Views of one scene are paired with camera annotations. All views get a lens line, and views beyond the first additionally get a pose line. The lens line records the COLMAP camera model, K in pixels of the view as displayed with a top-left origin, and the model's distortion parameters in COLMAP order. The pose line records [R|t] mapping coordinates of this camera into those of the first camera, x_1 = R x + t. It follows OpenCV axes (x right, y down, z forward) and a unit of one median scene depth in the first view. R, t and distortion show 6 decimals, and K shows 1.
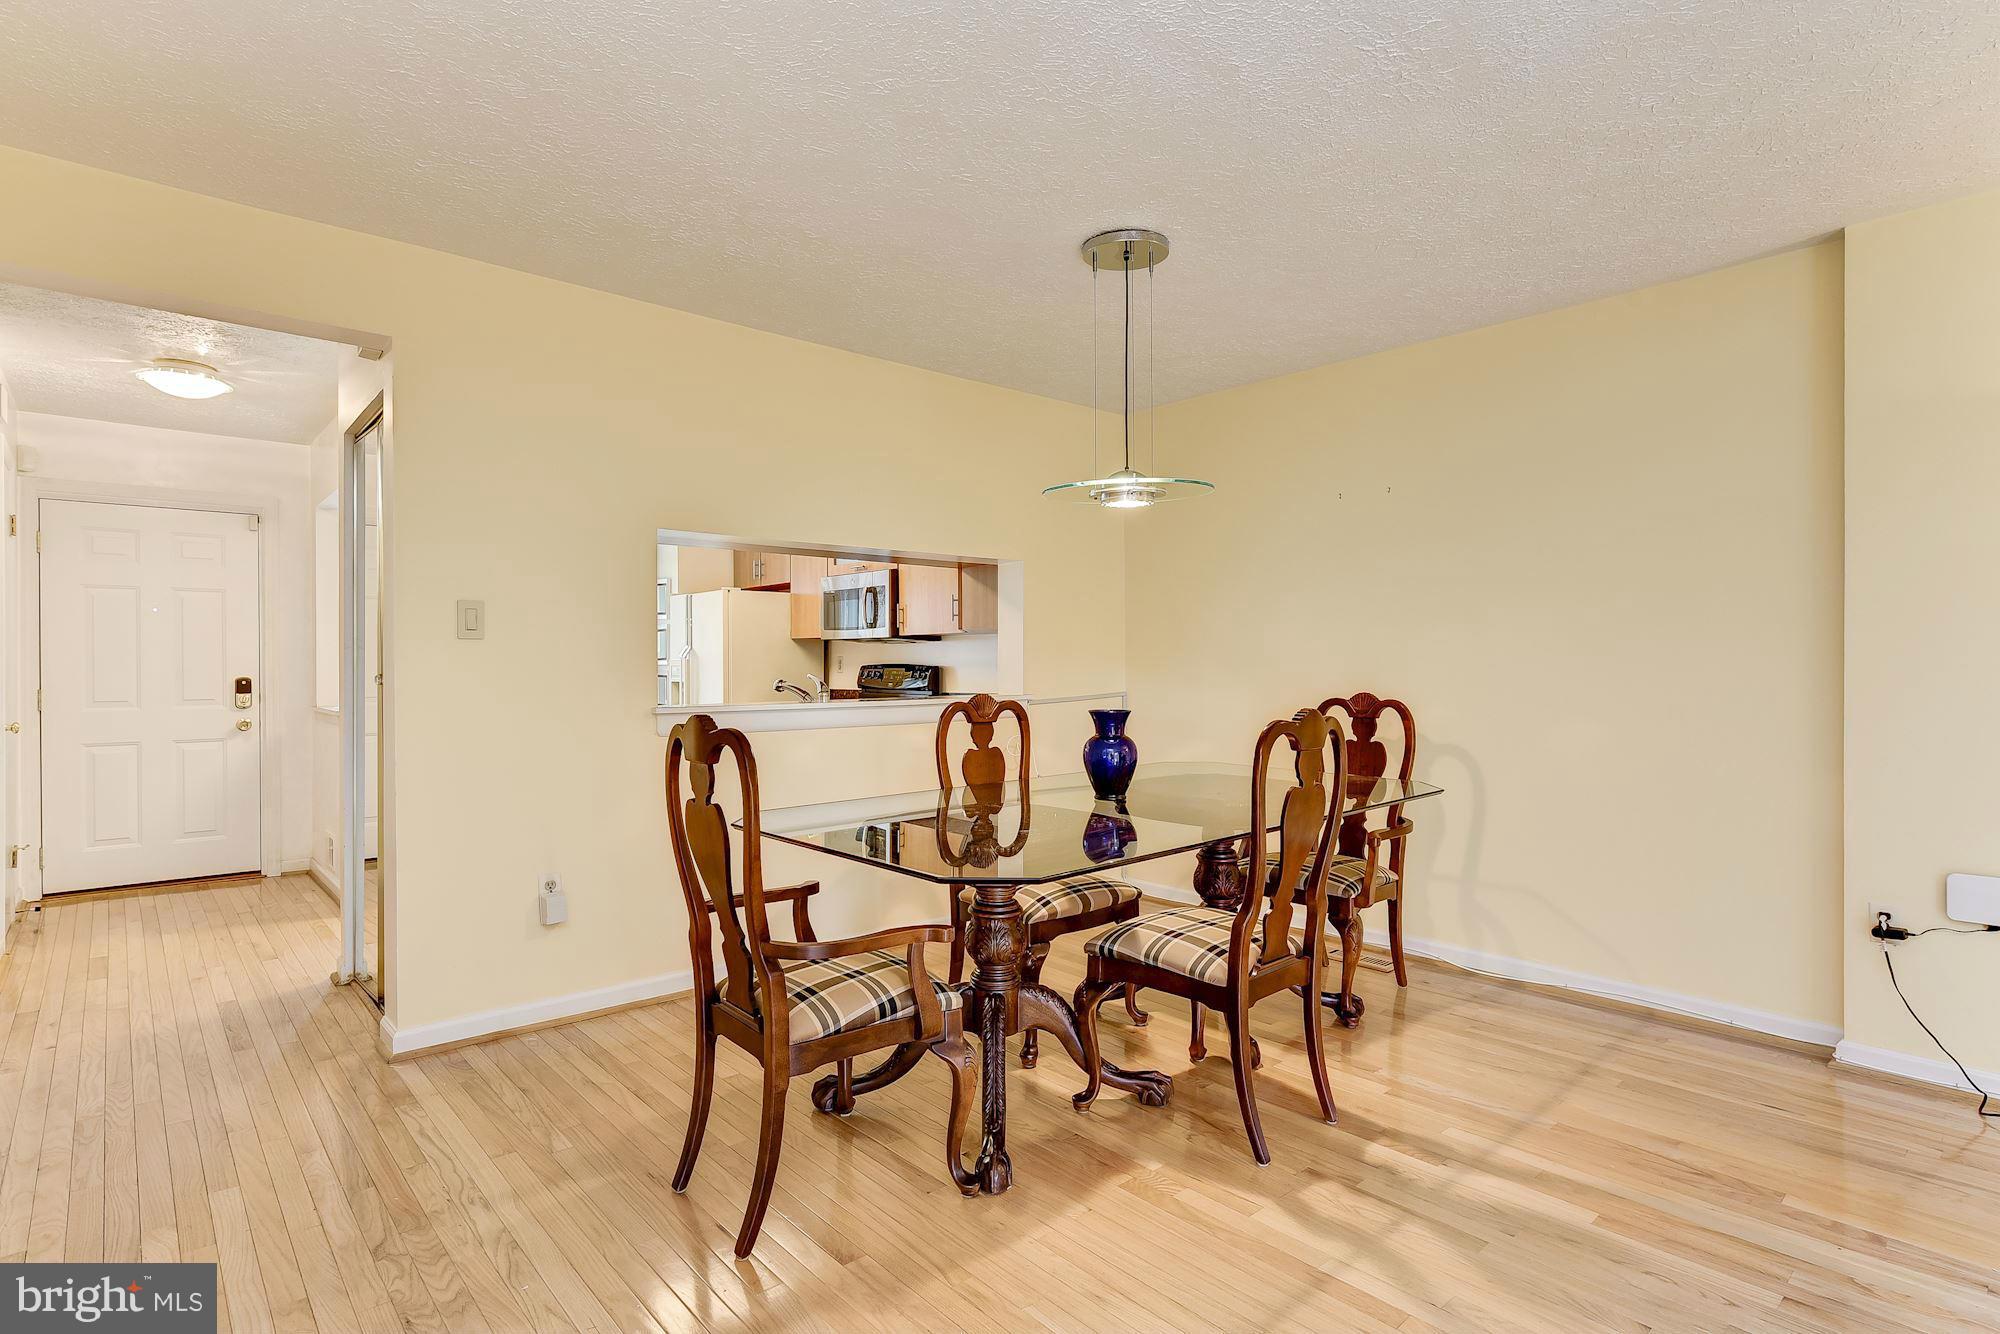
lens RADIAL K [[1009.1, 0, 1005.6], [0, 1009.1, 667.1], [0, 0, 1]] dist [-0.003635, 0.001683]
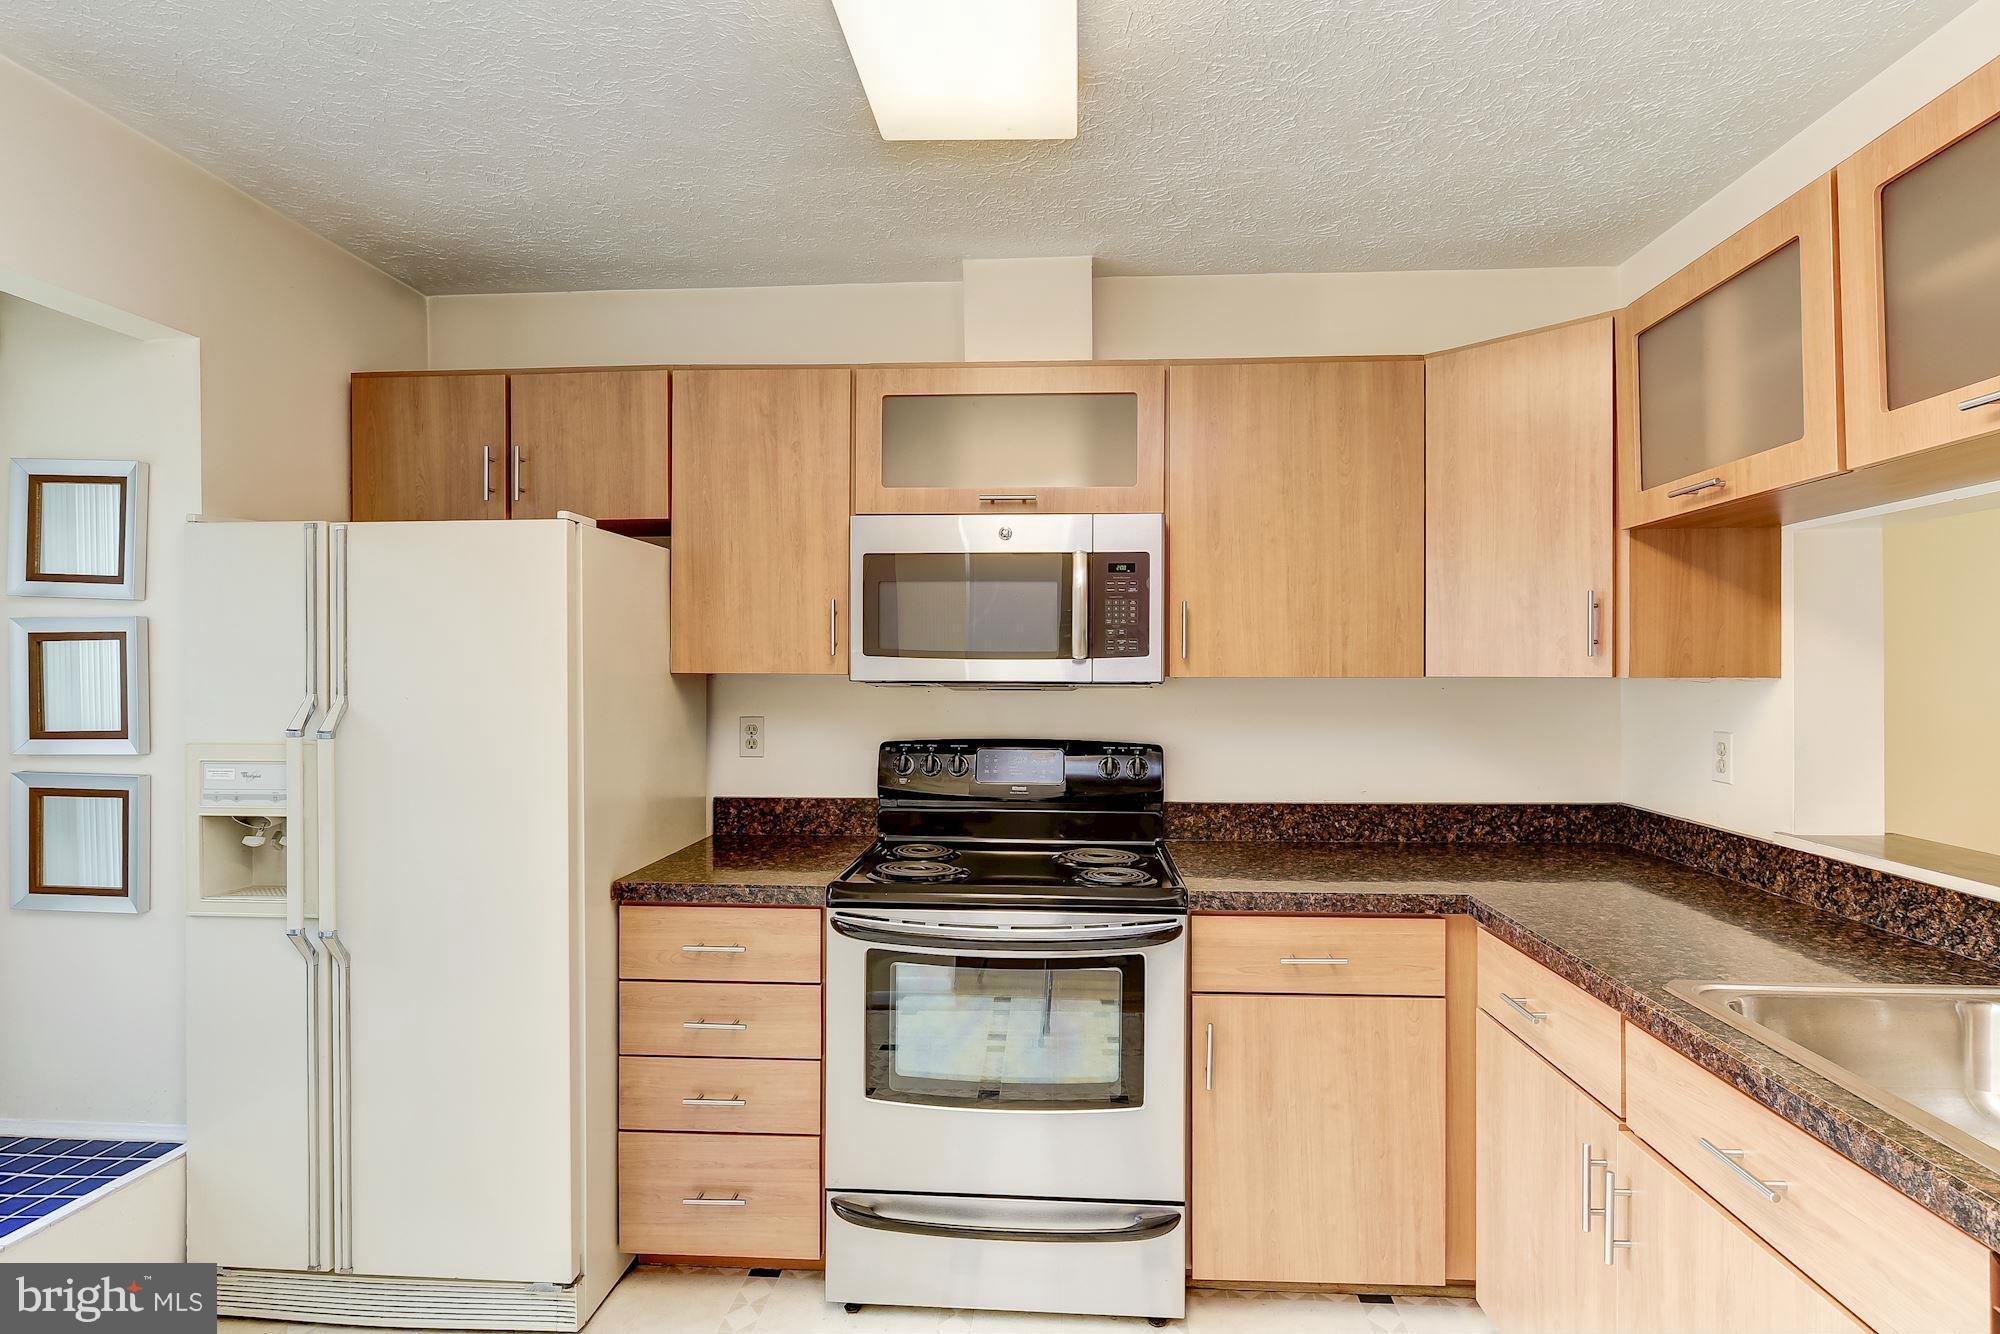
lens RADIAL K [[1014.9, 0, 998.6], [0, 1014.9, 682.4], [0, 0, 1]] dist [-0.000389, 0.001460]
pose [[0.727235, -0.005762, 0.686365, -0.905512], [-0.003121, 0.999927, 0.011701, -0.065819], [-0.686382, -0.010652, 0.727163, 1.434340]]
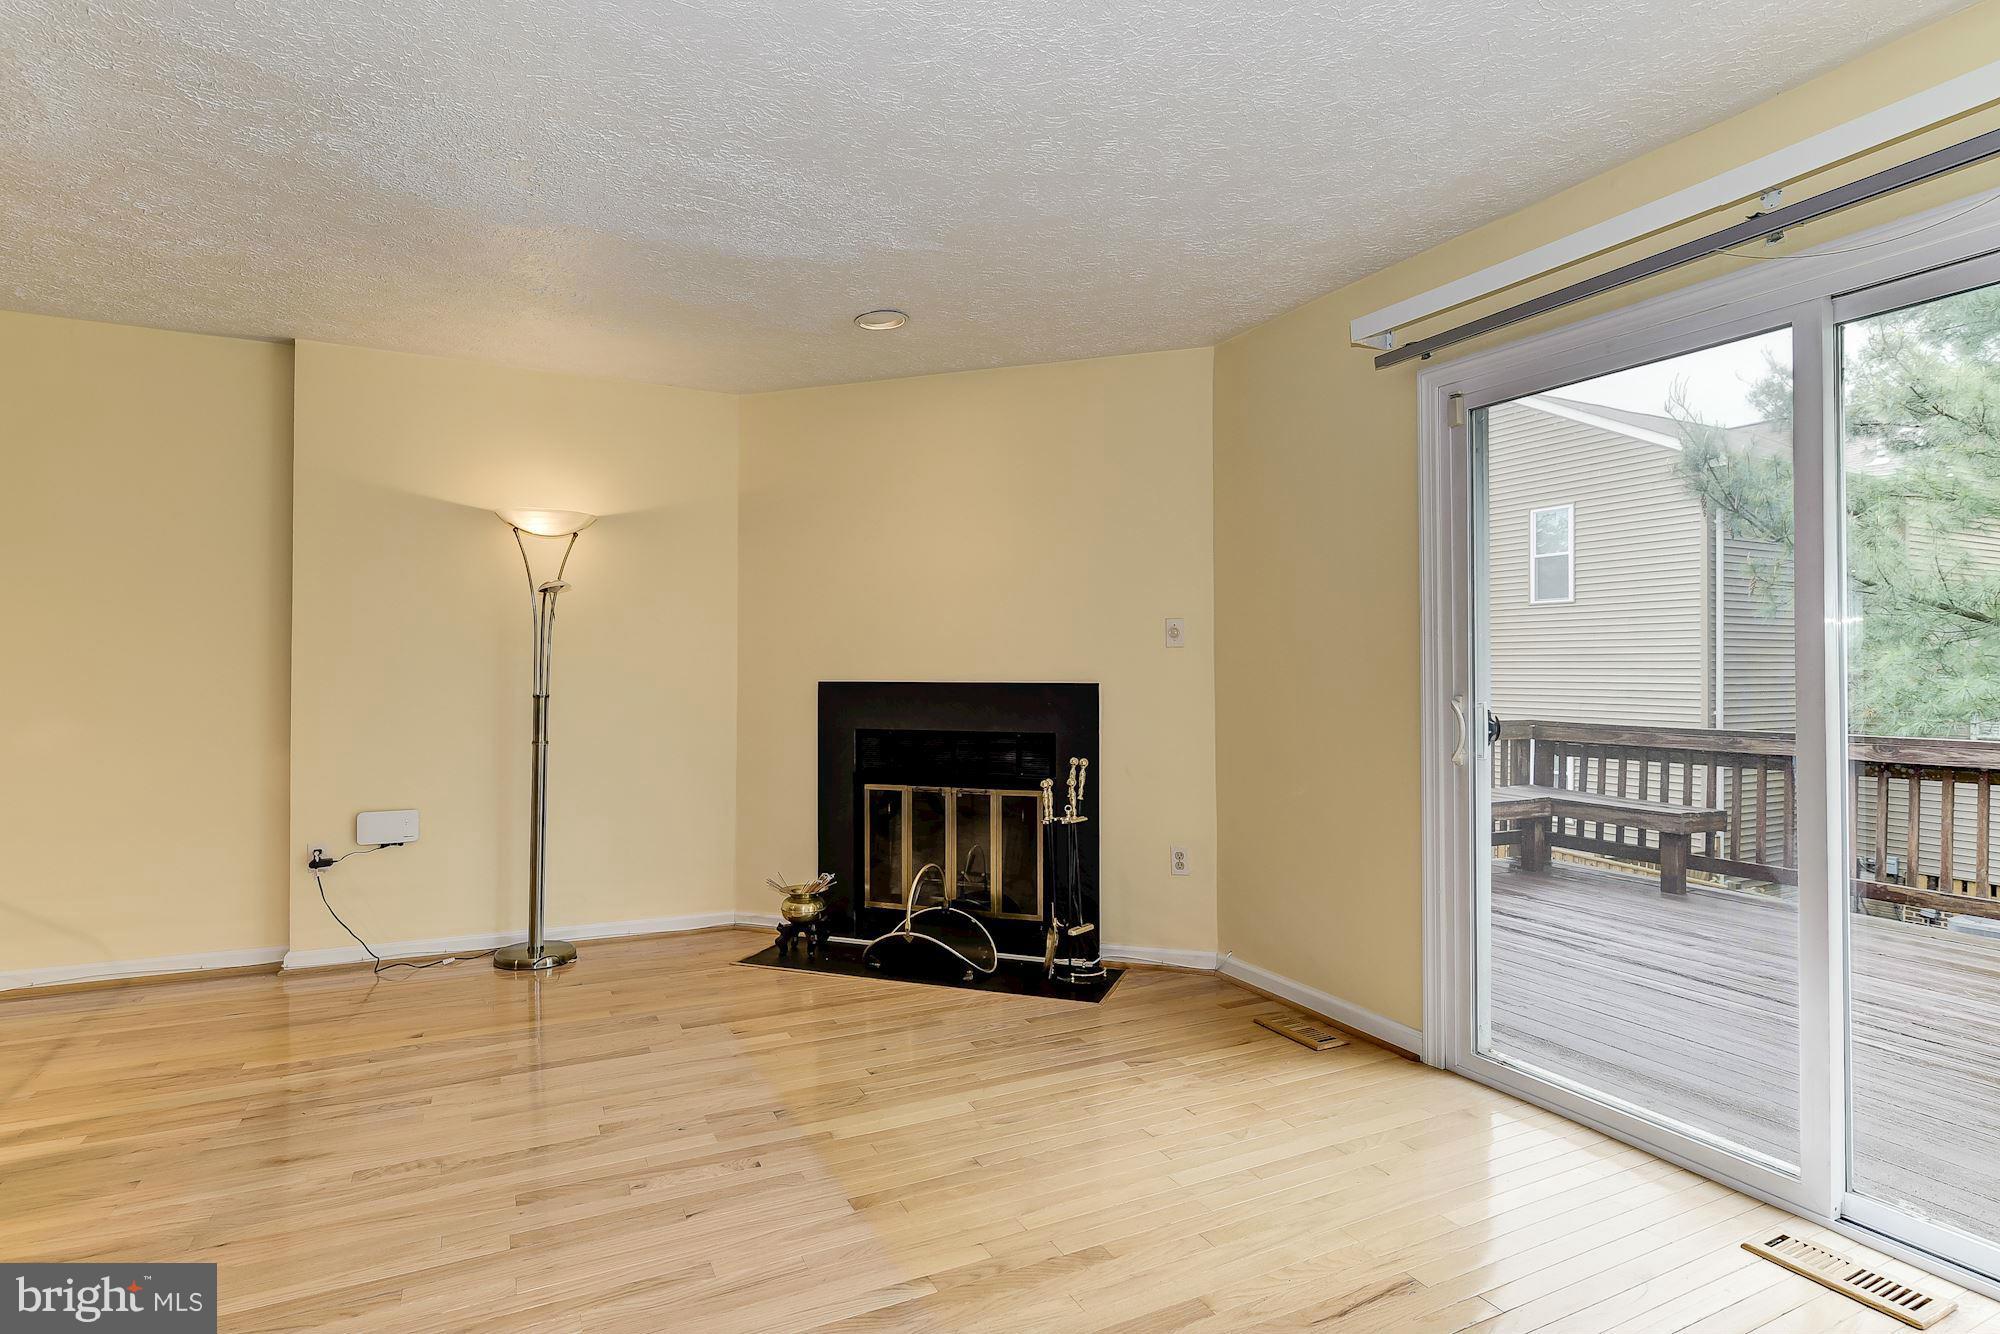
lens RADIAL K [[1009.1, 0, 1005.6], [0, 1009.1, 667.1], [0, 0, 1]] dist [-0.003635, 0.001683]
pose [[0.266096, 0.002048, 0.963944, -0.187748], [-0.004506, 0.999989, -0.000881, -0.007146], [-0.963936, -0.004109, 0.266103, -0.249087]]
